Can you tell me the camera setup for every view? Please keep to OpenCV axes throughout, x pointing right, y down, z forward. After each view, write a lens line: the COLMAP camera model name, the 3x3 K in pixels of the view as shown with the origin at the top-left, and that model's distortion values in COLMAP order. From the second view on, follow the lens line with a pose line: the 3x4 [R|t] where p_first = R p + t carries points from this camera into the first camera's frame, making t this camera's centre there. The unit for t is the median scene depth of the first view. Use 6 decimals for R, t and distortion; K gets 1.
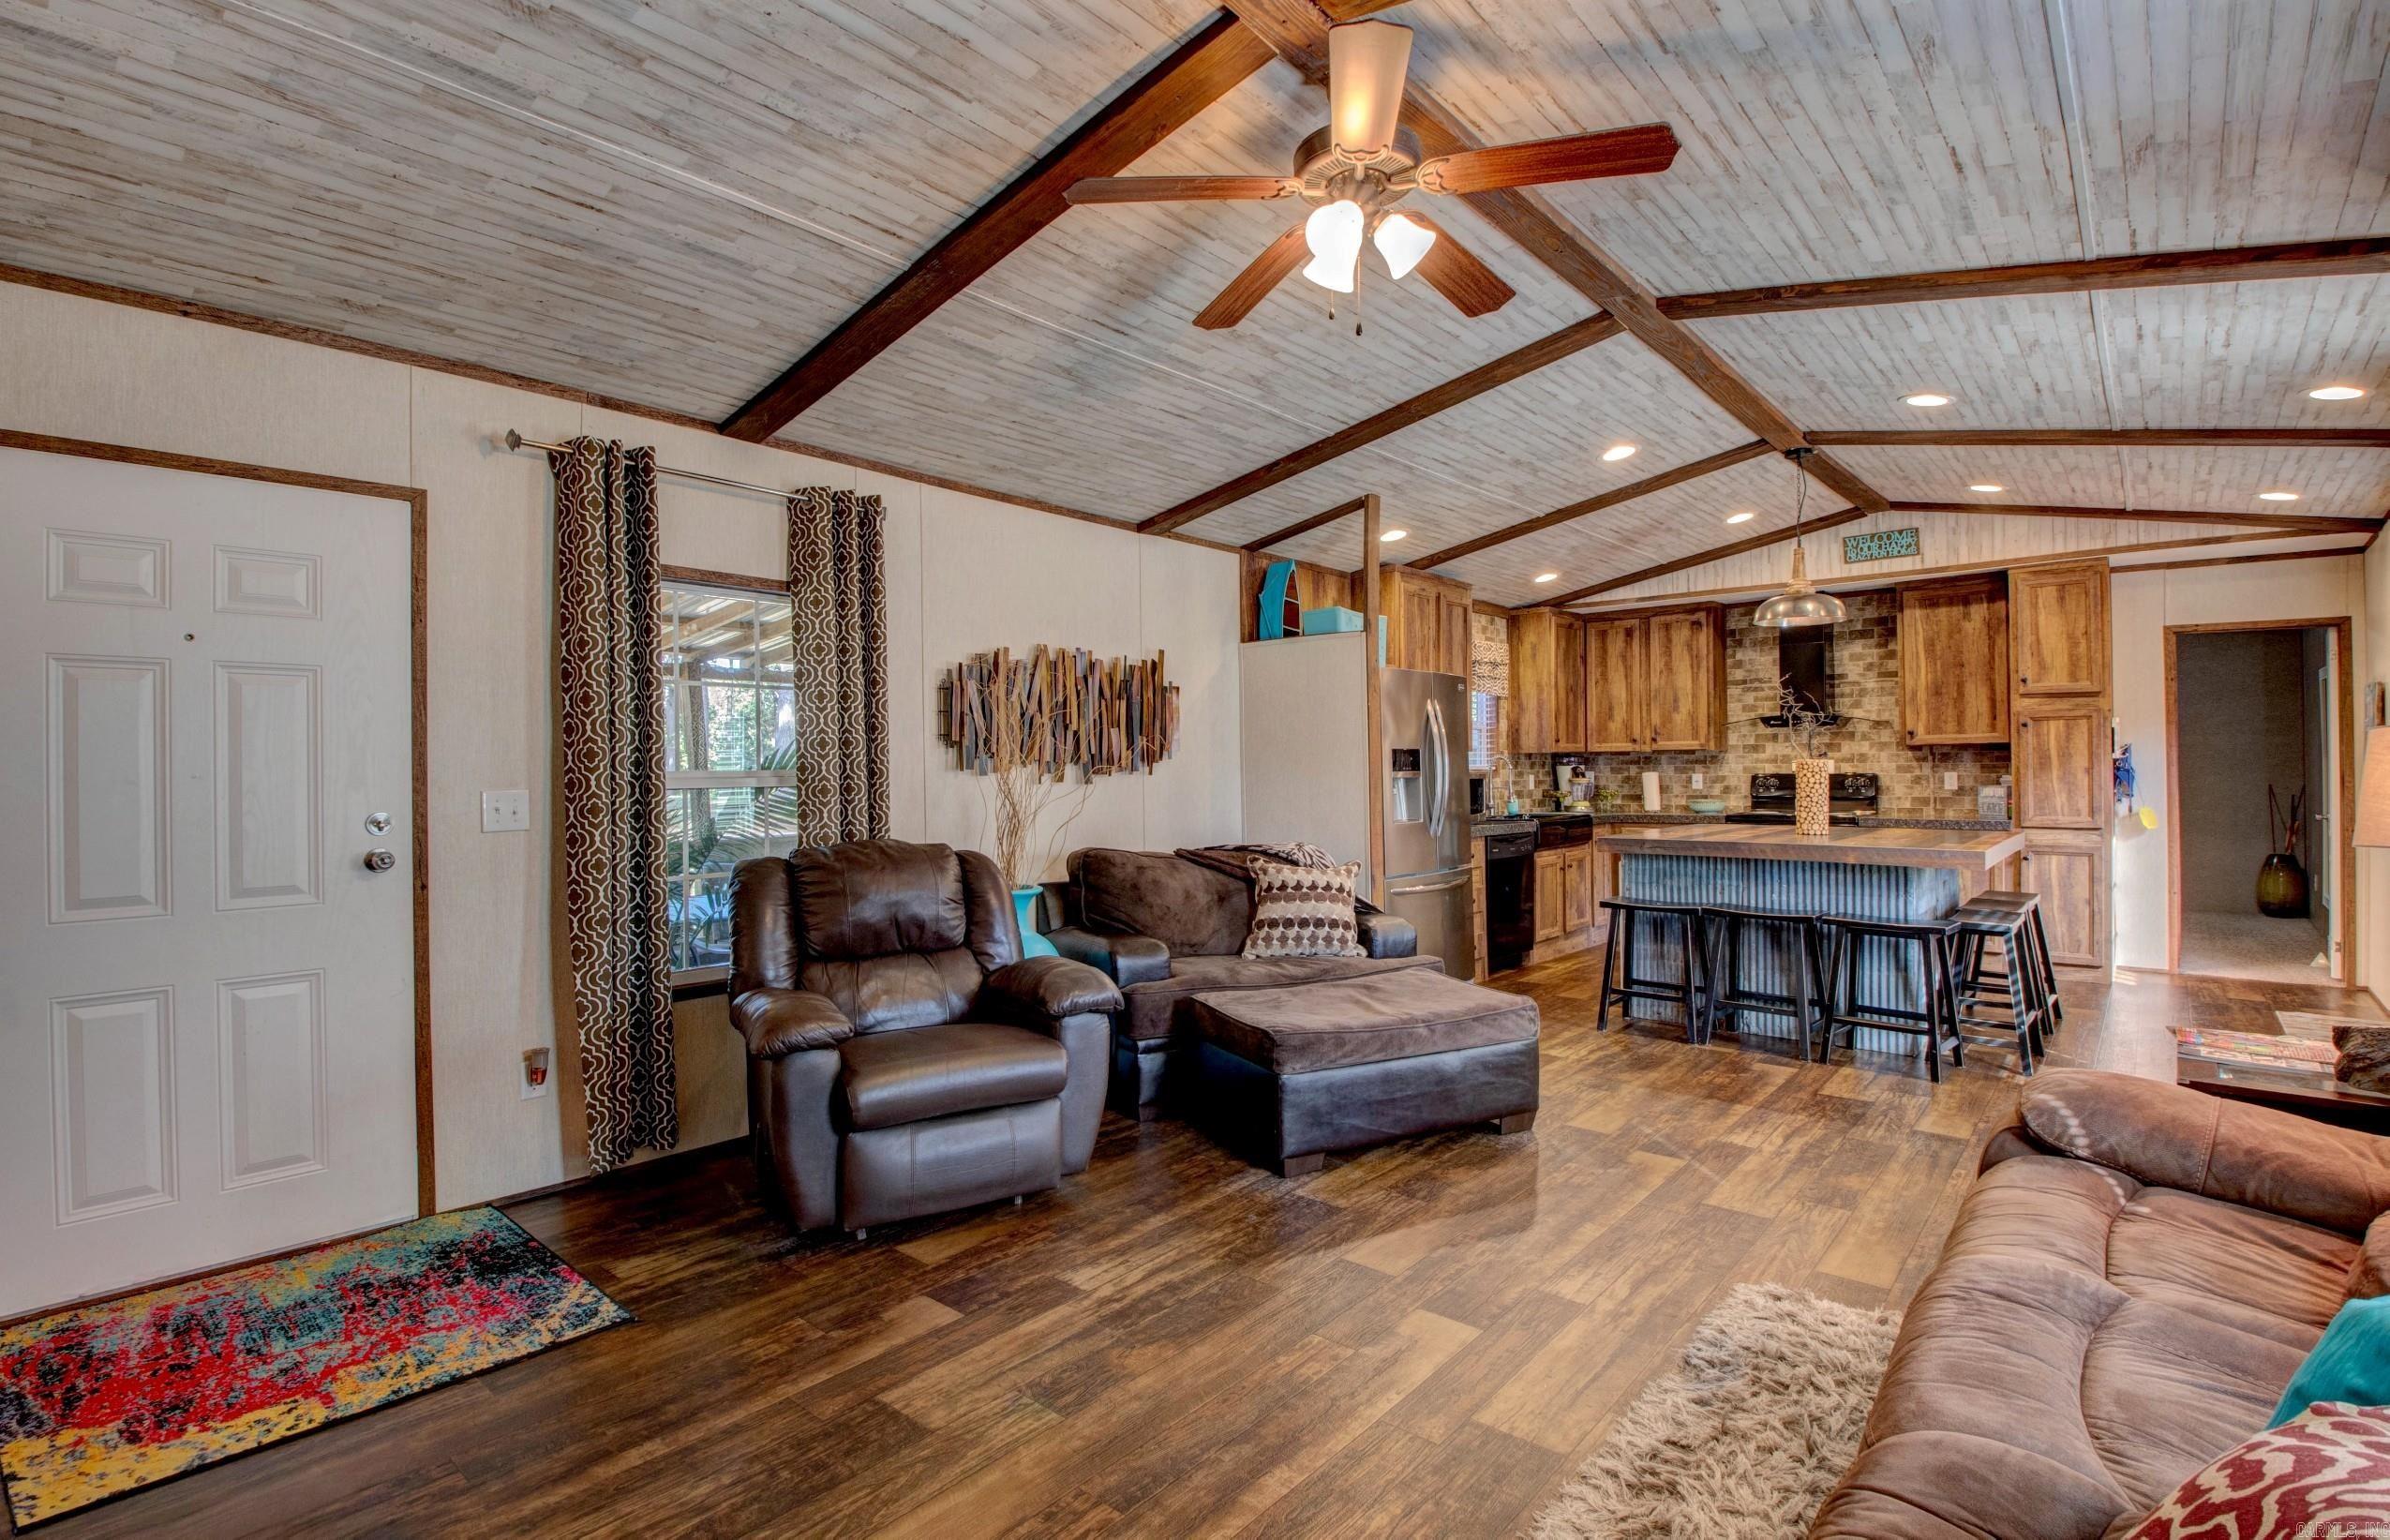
lens RADIAL K [[1121.3, 0, 1192.2], [0, 1121.3, 762.3], [0, 0, 1]] dist [0.032261, -0.048705]
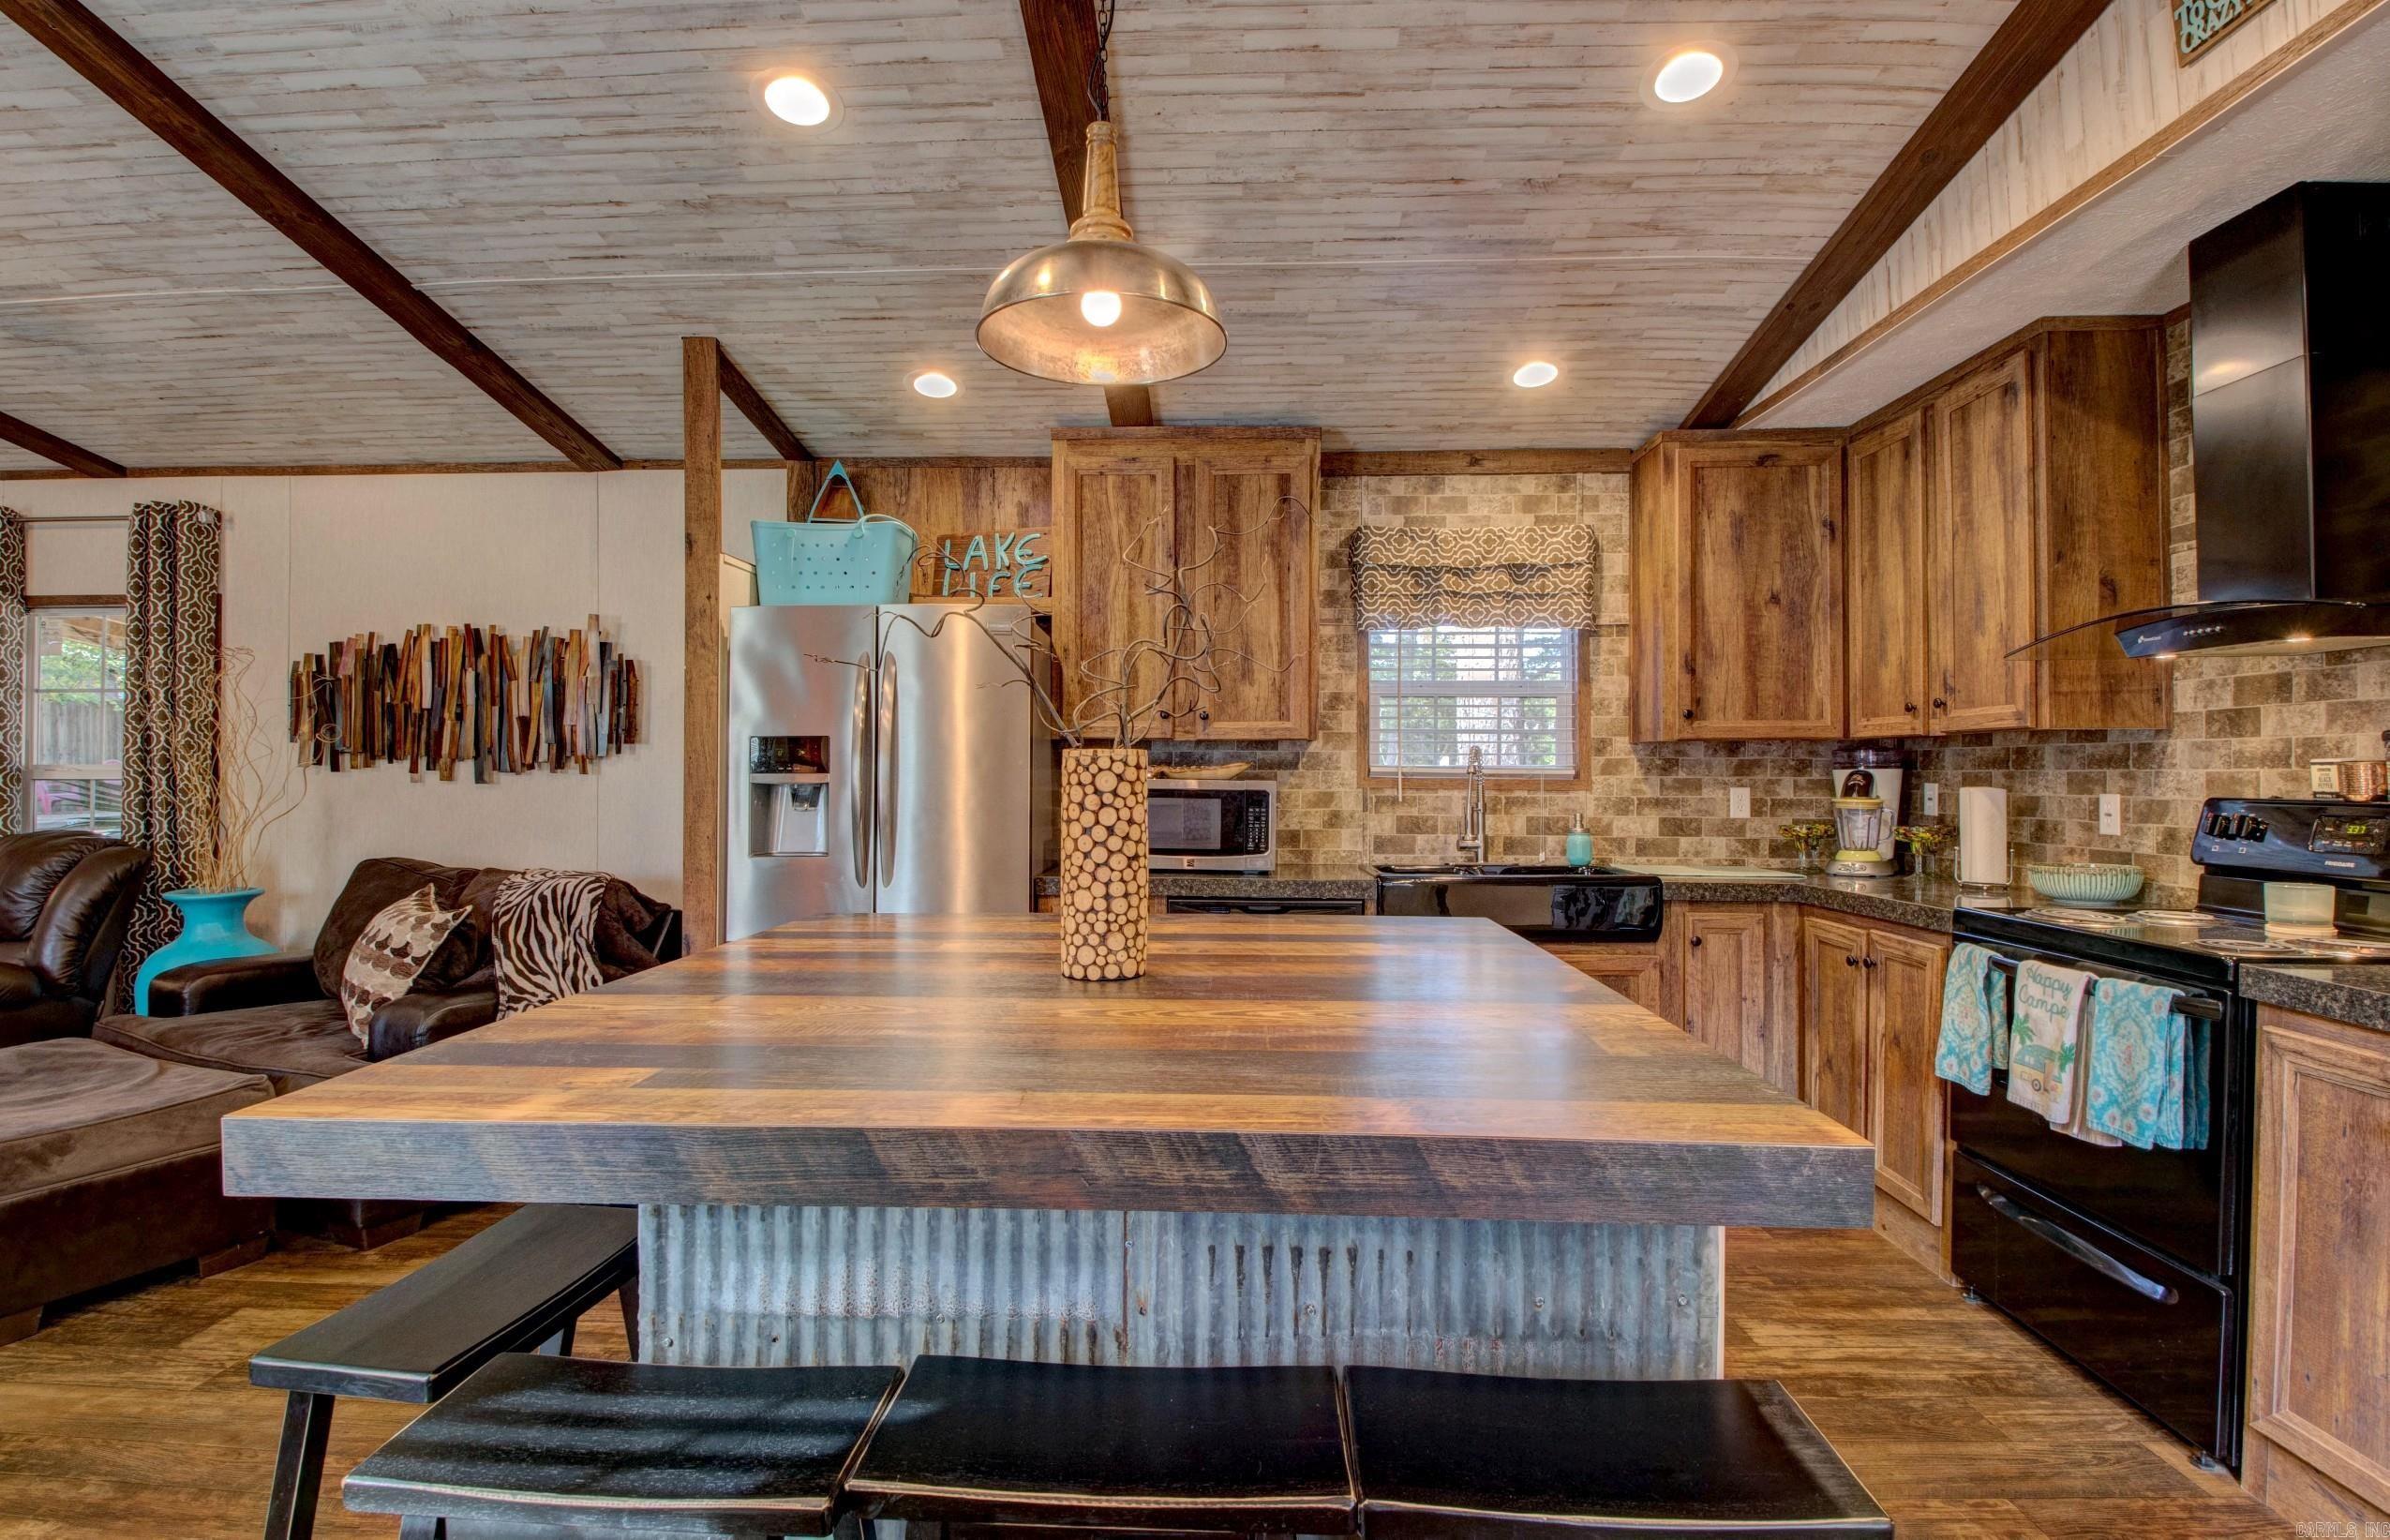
lens RADIAL K [[1117.5, 0, 1189.0], [0, 1117.5, 763.4], [0, 0, 1]] dist [0.016663, -0.026802]
pose [[0.627303, 0.003949, -0.778765, 0.661822], [-0.002122, 0.999992, 0.003362, -0.000563], [0.778772, -0.000457, 0.627307, 0.656058]]
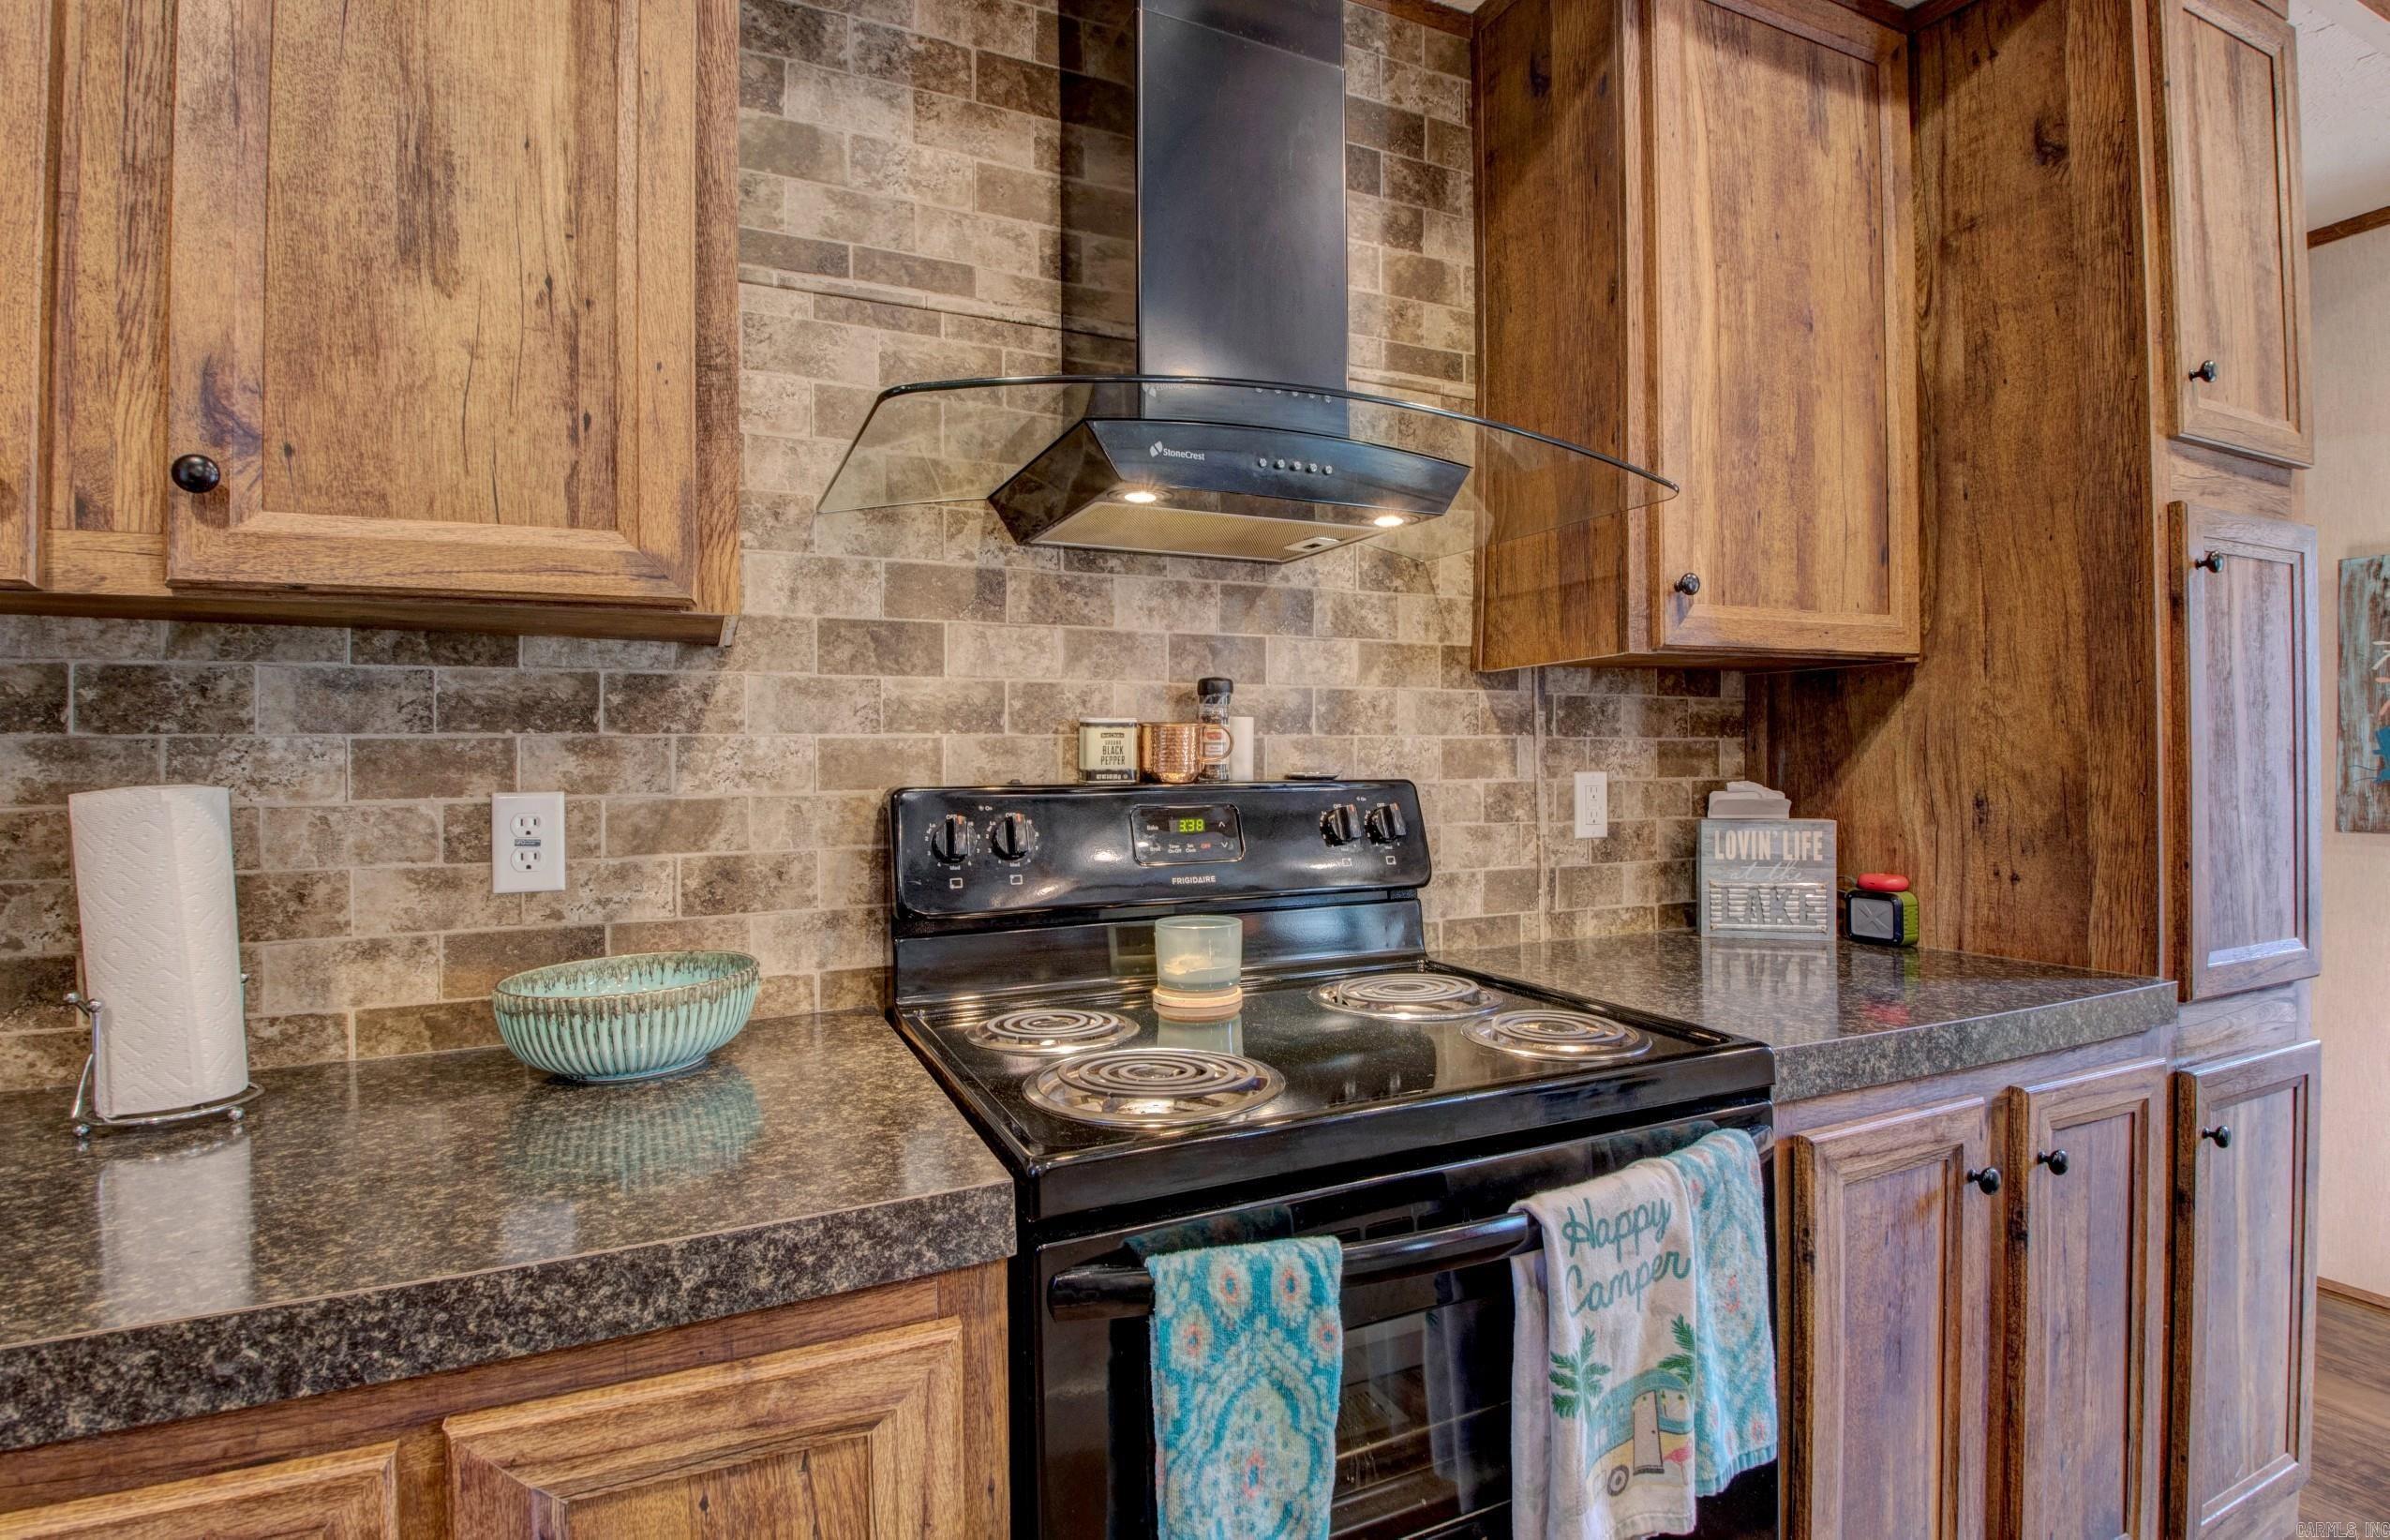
lens RADIAL K [[1117.5, 0, 1189.0], [0, 1117.5, 763.4], [0, 0, 1]] dist [0.016663, -0.026802]
pose [[0.408580, 0.004577, 0.912711, 0.422494], [-0.000004, 0.999987, -0.005013, 0.008476], [-0.912723, 0.002045, 0.408575, 1.044332]]
